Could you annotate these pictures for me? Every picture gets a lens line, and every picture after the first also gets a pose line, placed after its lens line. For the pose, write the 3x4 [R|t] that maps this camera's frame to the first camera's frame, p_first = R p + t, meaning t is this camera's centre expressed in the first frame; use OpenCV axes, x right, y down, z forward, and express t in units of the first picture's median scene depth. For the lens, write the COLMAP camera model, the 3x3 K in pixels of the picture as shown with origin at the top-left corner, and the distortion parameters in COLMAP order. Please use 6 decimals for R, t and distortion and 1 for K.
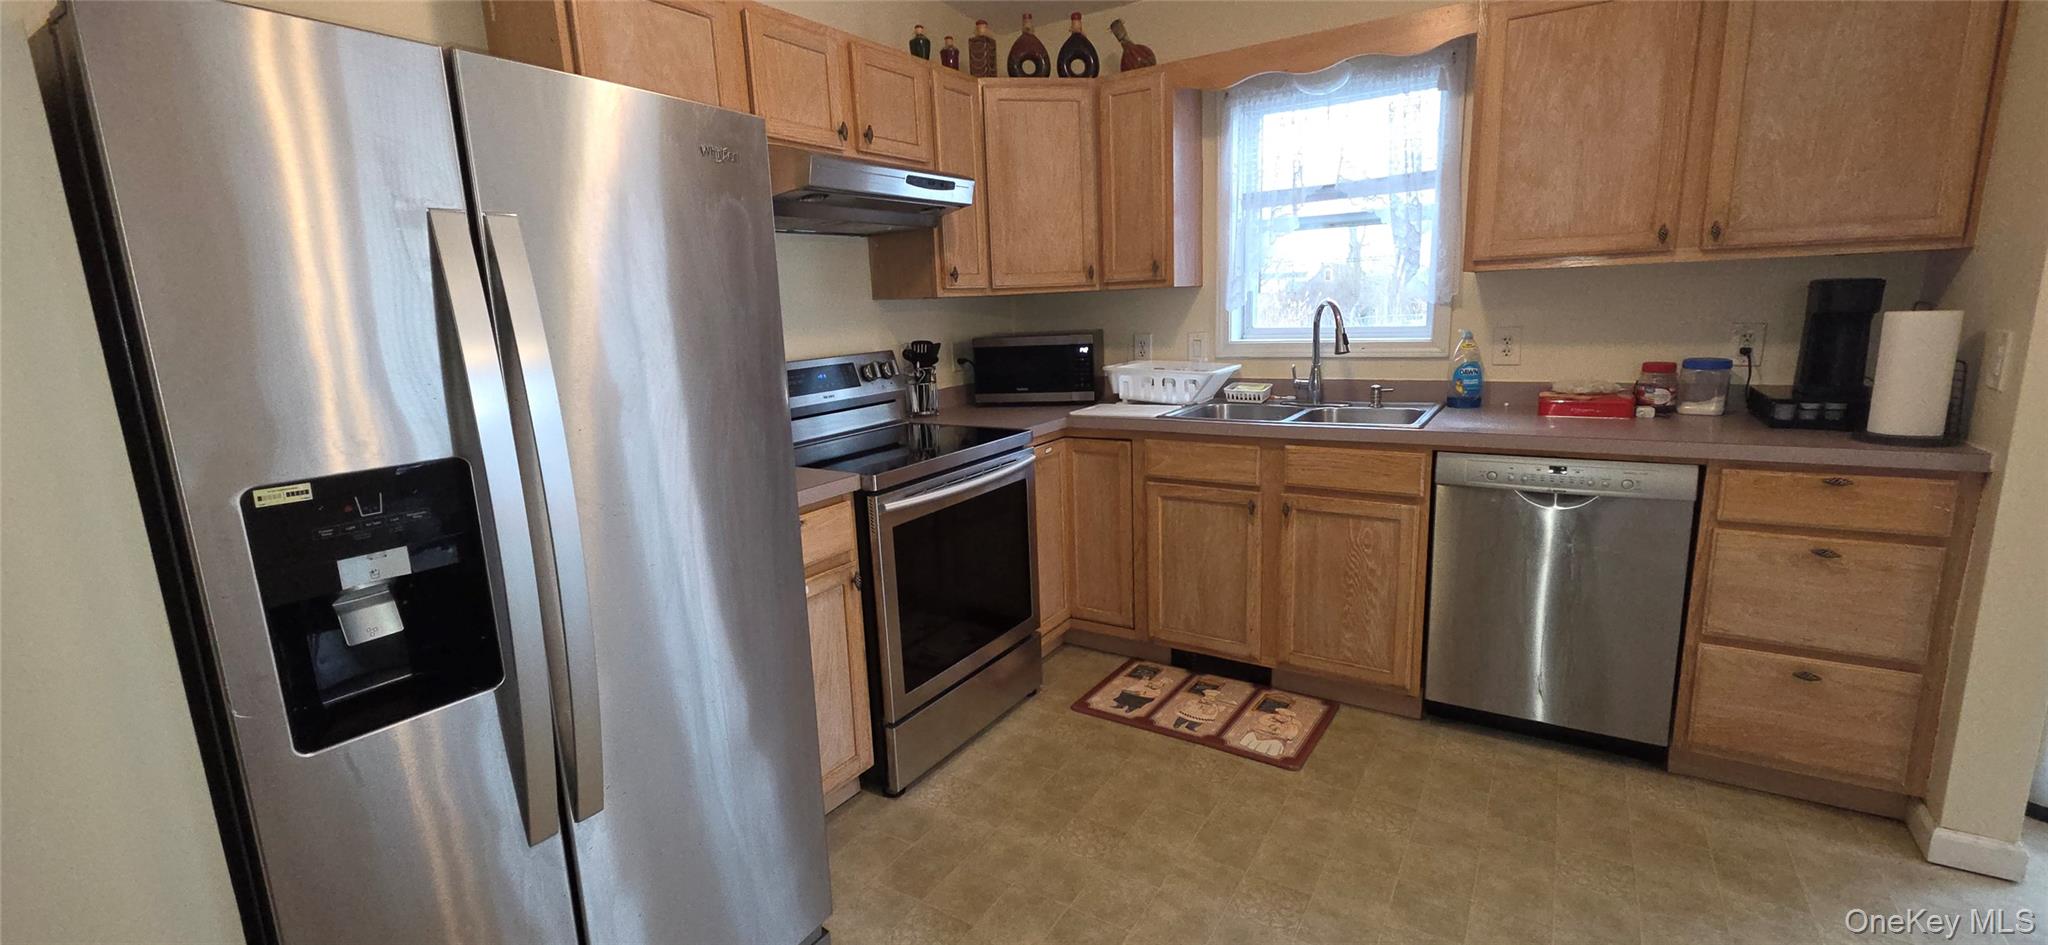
lens RADIAL K [[839.6, 0, 1024.6], [0, 839.6, 468.9], [0, 0, 1]] dist [0.003941, -0.001168]
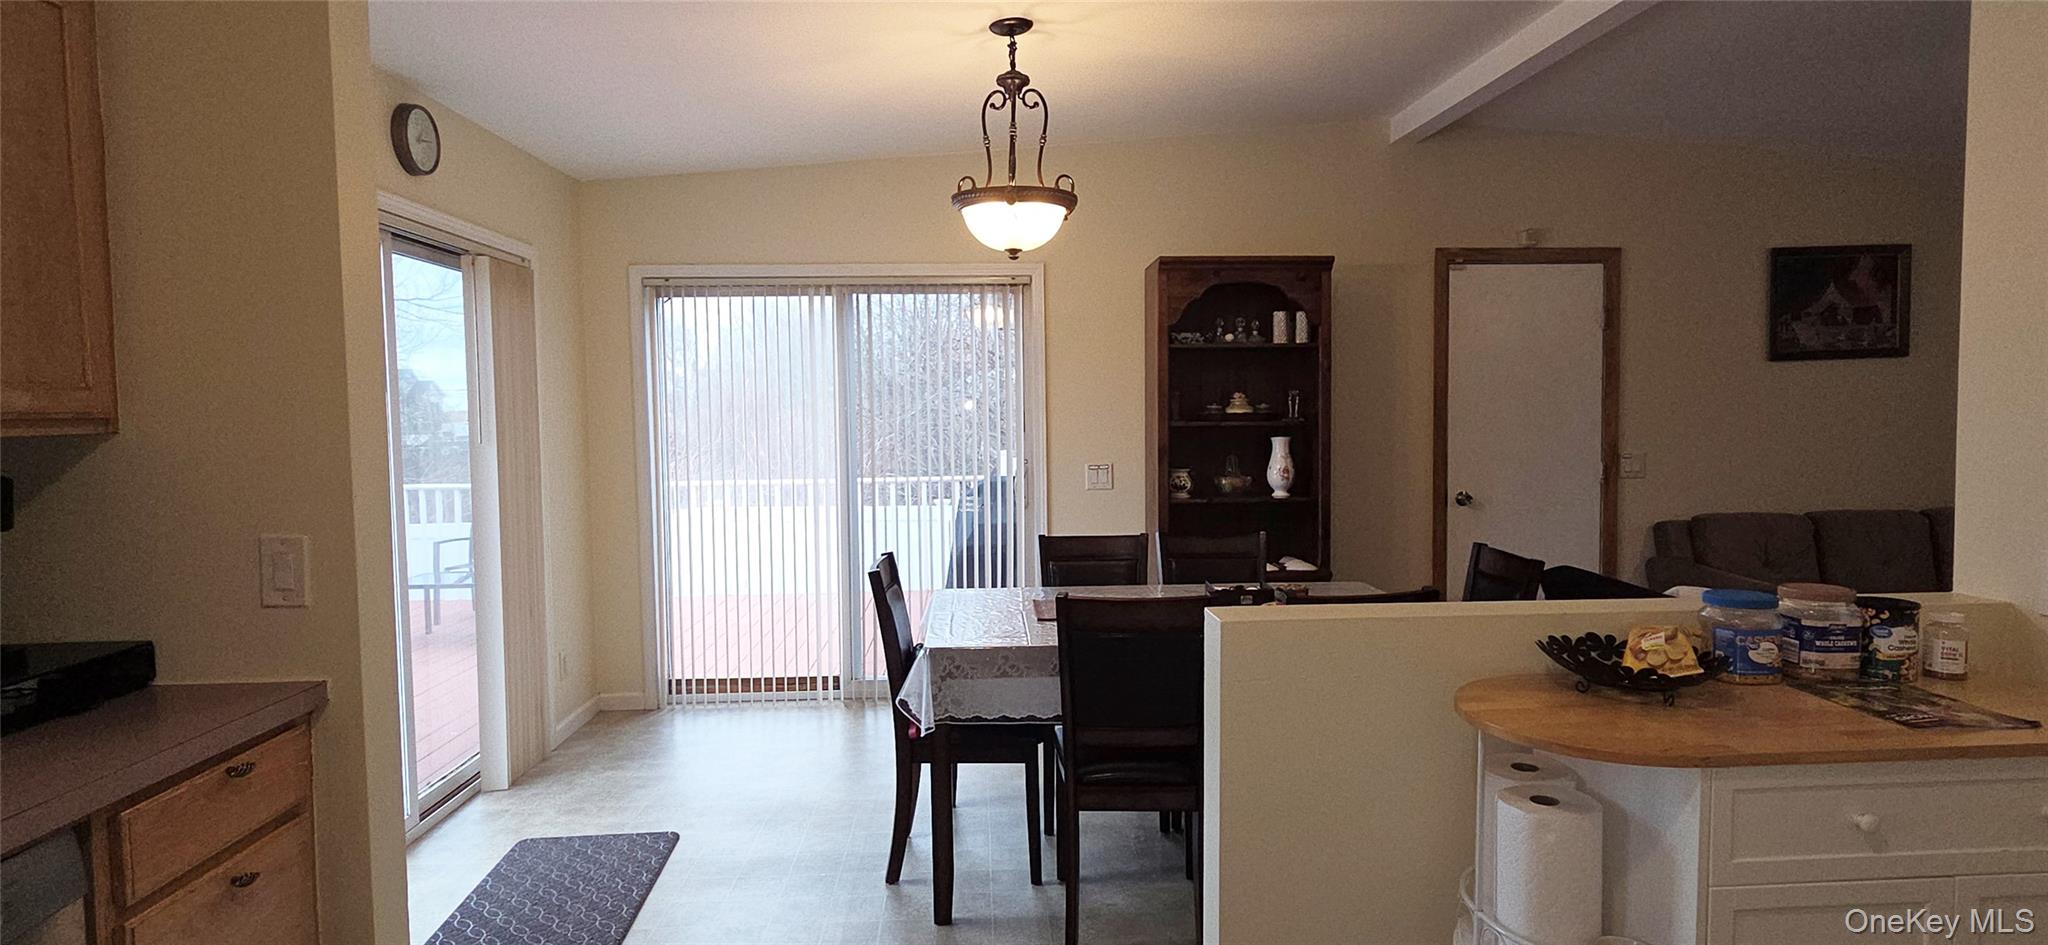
lens RADIAL K [[1051.7, 0, 1014.5], [0, 1051.7, 455.4], [0, 0, 1]] dist [-0.007050, -0.000299]
pose [[-0.569942, 0.005949, 0.821663, -0.039114], [0.192086, 0.973231, 0.126193, -0.141331], [-0.798917, 0.229753, -0.555828, 0.601151]]
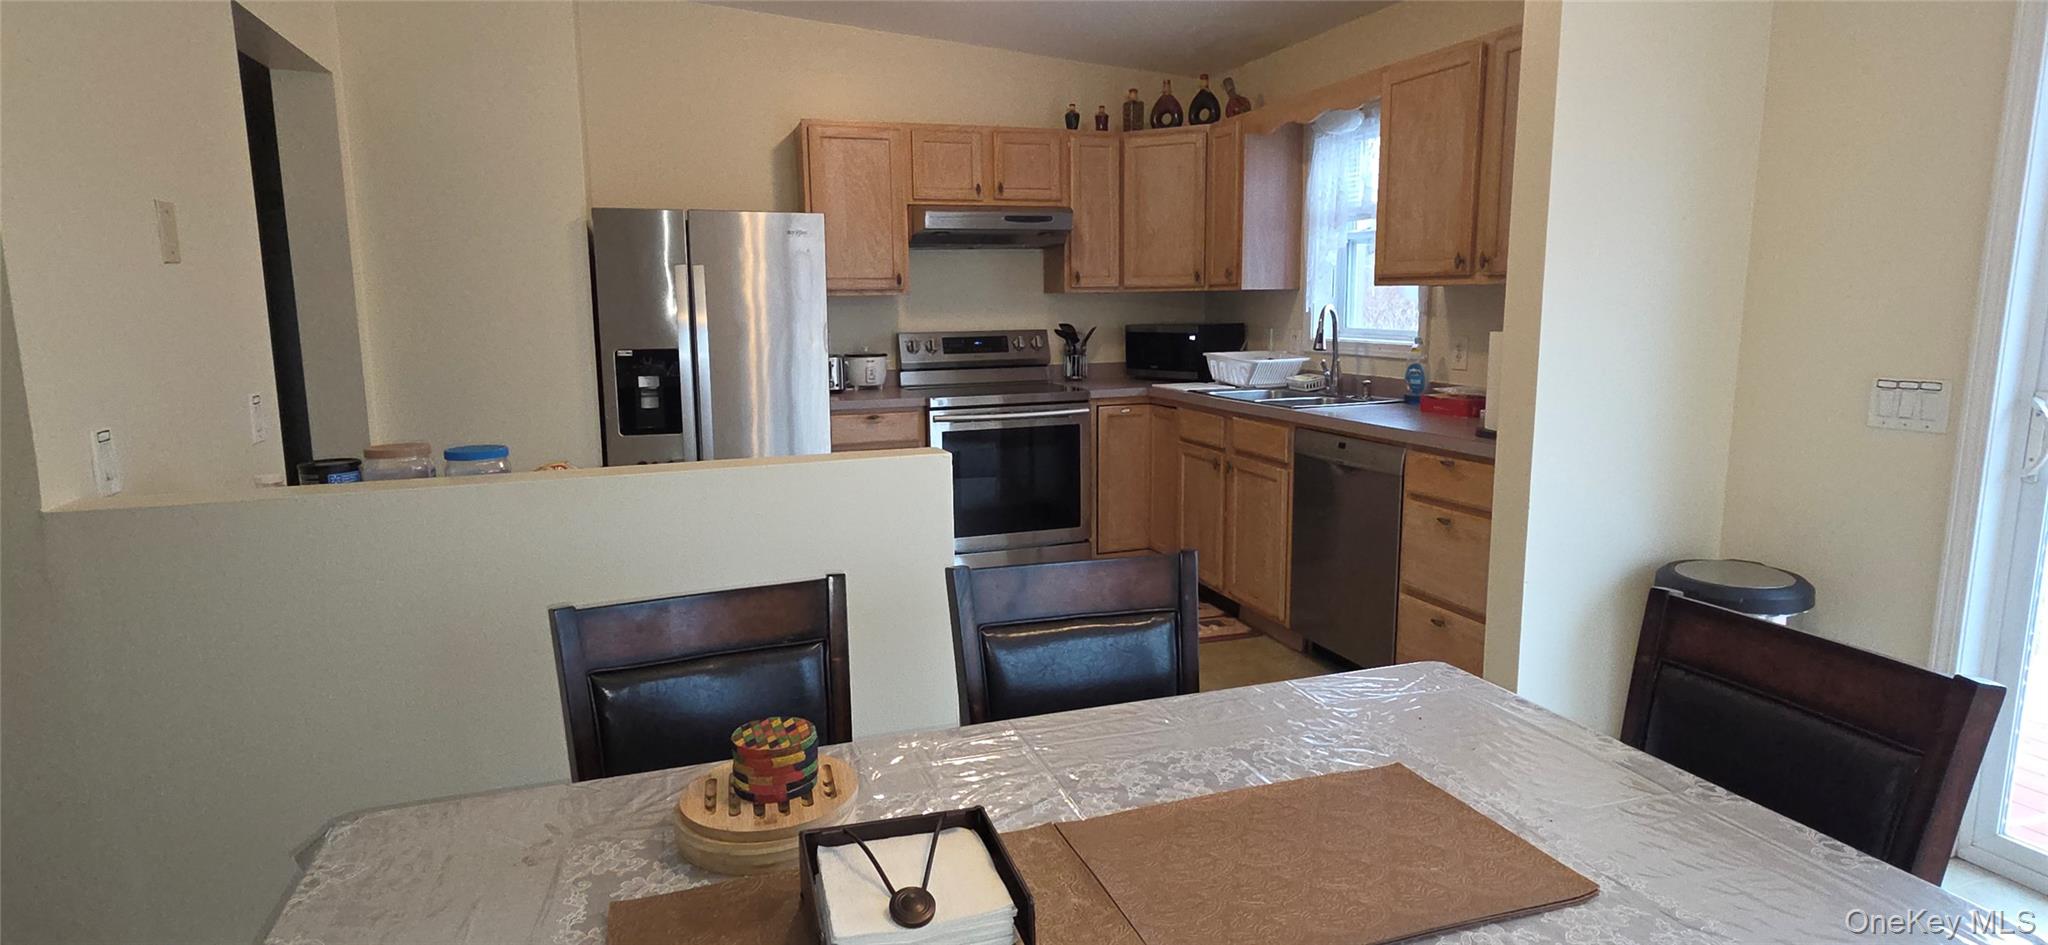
lens RADIAL K [[1051.7, 0, 1016.2], [0, 1051.7, 464.7], [0, 0, 1]] dist [-0.007050, -0.000299]
pose [[0.782558, 0.128434, -0.609186, 0.940746], [-0.142659, 0.989447, 0.025346, 0.046067], [0.606012, 0.067071, 0.792622, -0.421366]]
